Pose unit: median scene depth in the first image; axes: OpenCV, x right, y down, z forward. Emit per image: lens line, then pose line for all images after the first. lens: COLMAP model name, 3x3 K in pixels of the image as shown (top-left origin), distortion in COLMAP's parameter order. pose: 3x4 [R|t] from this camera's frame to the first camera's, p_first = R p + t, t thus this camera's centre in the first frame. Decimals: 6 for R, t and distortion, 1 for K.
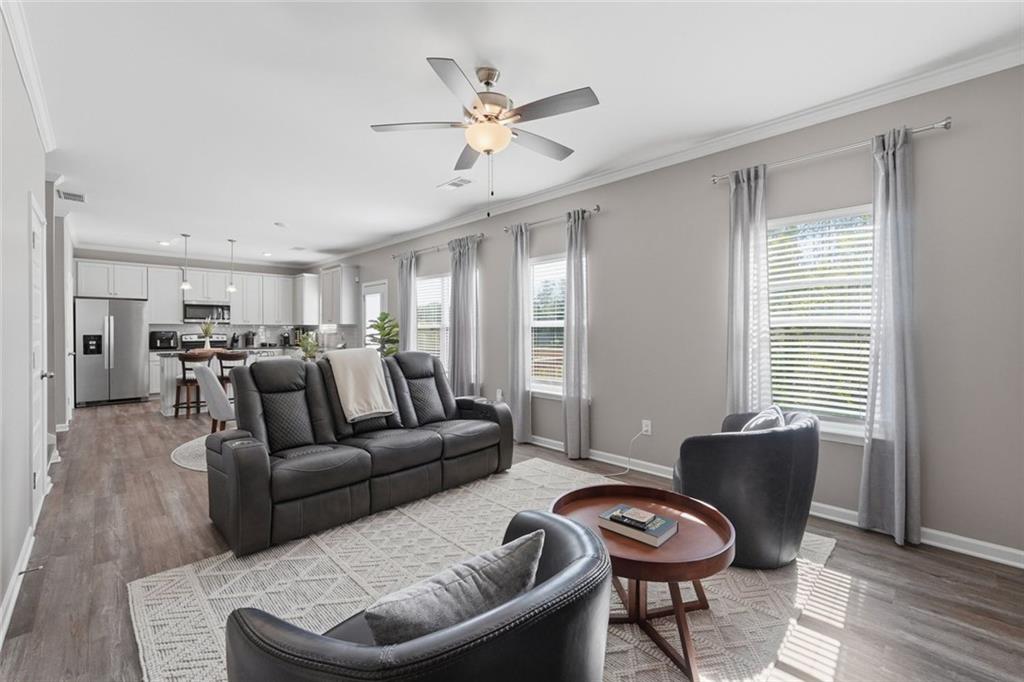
lens RADIAL K [[436.4, 0, 514.7], [0, 436.4, 333.0], [0, 0, 1]] dist [-0.012805, 0.004928]
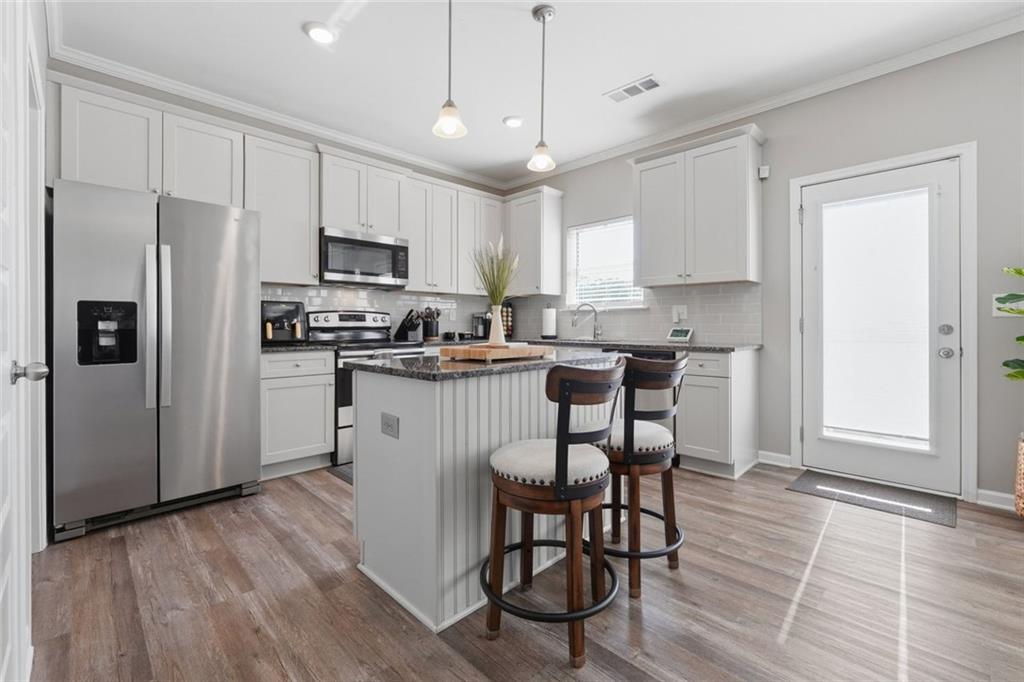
lens RADIAL K [[436.4, 0, 510.4], [0, 436.4, 326.8], [0, 0, 1]] dist [-0.012805, 0.004928]
pose [[0.999891, -0.003779, 0.014284, -0.679192], [0.003837, 0.999985, -0.004014, 0.024768], [-0.014268, 0.004068, 0.999890, 0.673533]]
